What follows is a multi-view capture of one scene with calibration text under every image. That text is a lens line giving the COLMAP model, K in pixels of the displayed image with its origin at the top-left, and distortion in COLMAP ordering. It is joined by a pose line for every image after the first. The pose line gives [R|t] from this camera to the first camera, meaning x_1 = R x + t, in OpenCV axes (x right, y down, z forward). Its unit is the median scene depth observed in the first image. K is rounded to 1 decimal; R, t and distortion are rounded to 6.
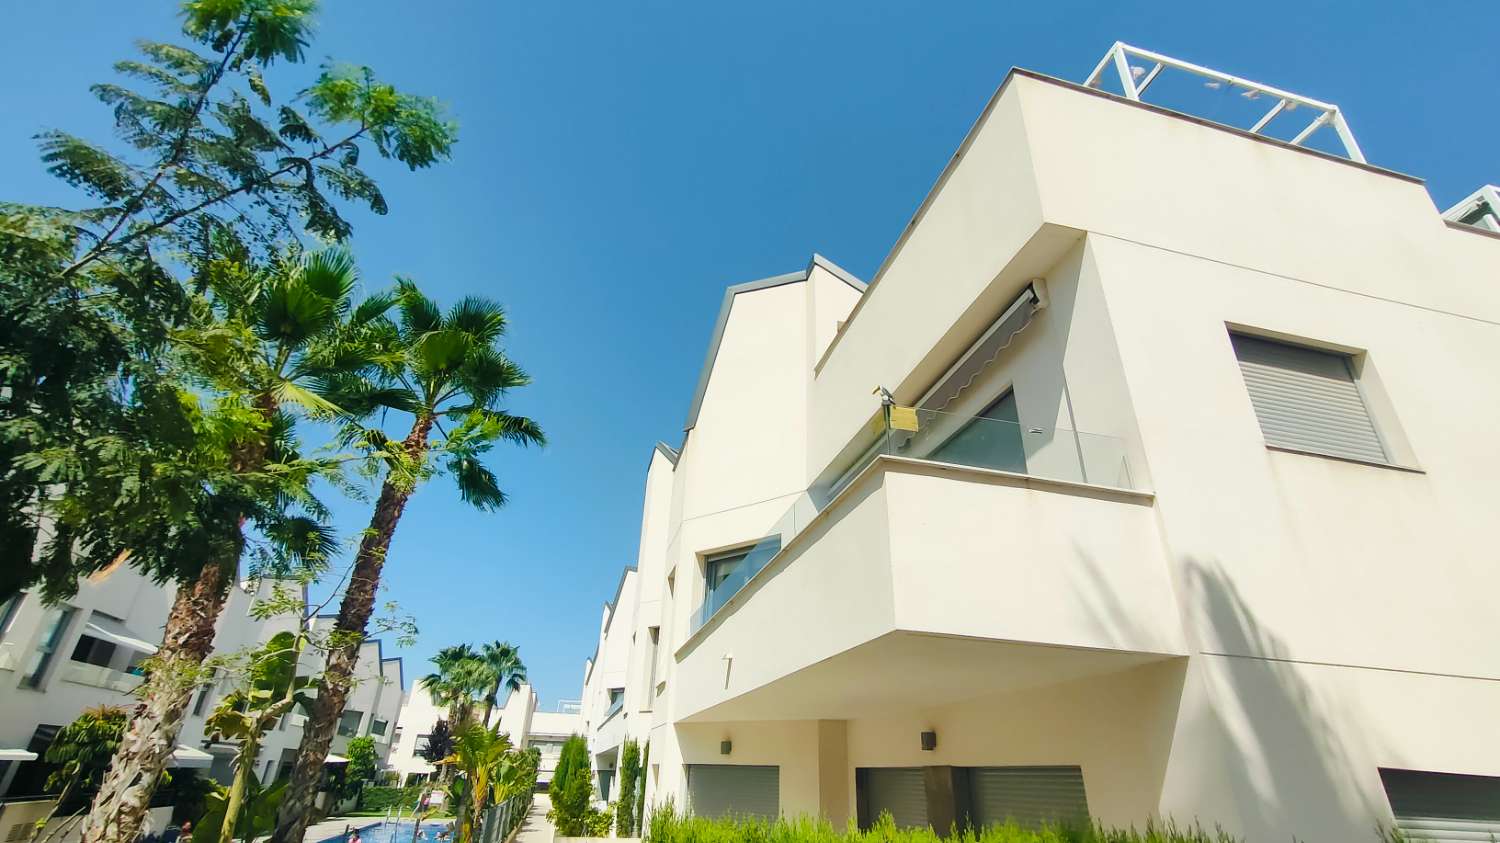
lens RADIAL K [[694.9, 0, 750.0], [0, 694.9, 421.5], [0, 0, 1]] dist [0.011404, 0.000026]
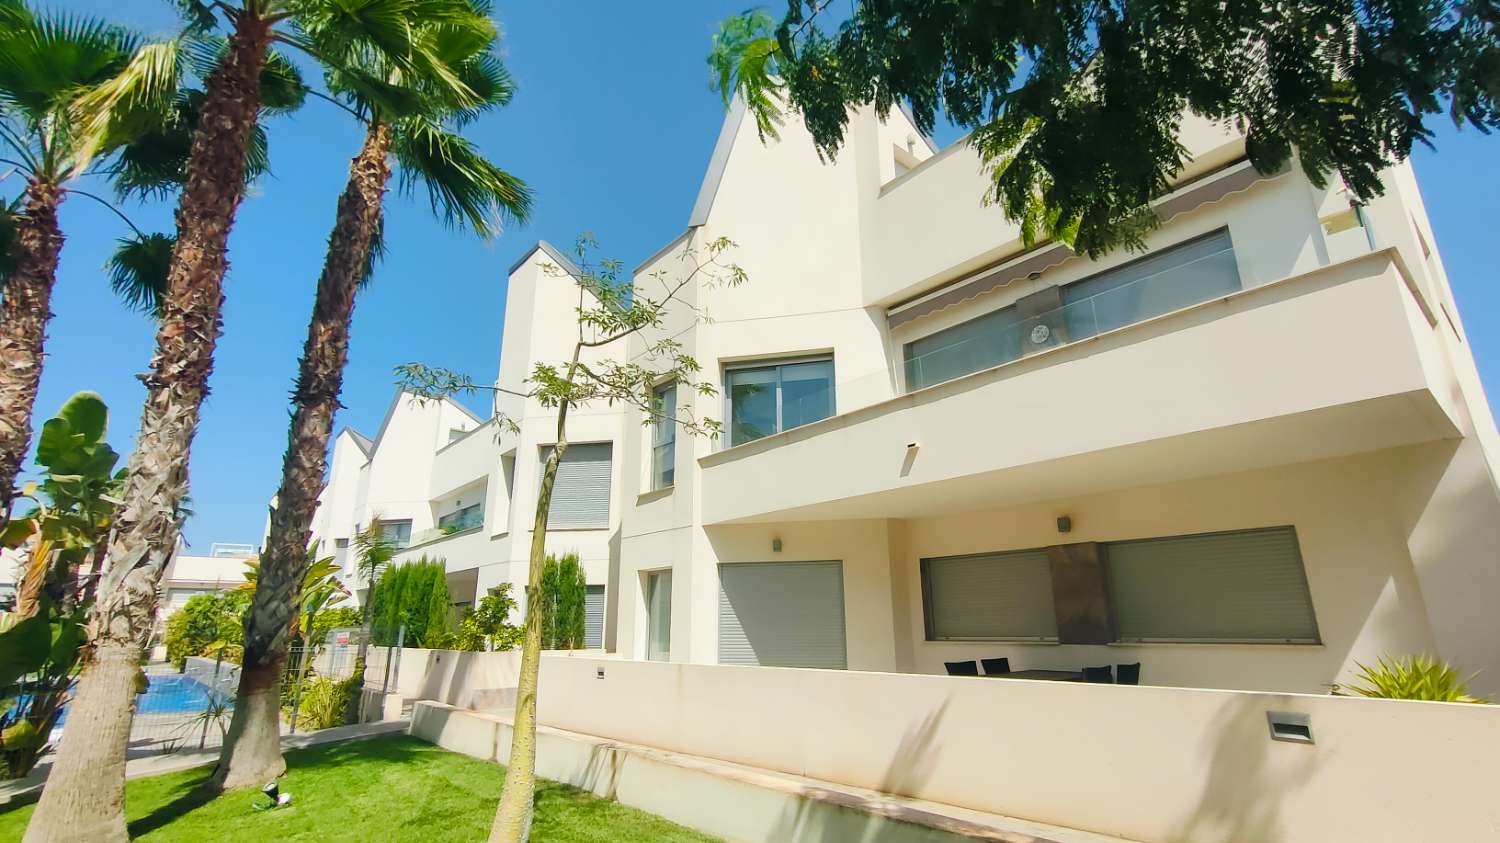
lens RADIAL K [[694.9, 0, 750.0], [0, 694.9, 421.5], [0, 0, 1]] dist [0.011404, 0.000026]
pose [[0.898004, 0.088071, 0.431082, -0.595583], [-0.169188, 0.973550, 0.153544, 0.164360], [-0.406157, -0.210817, 0.889153, 0.177819]]
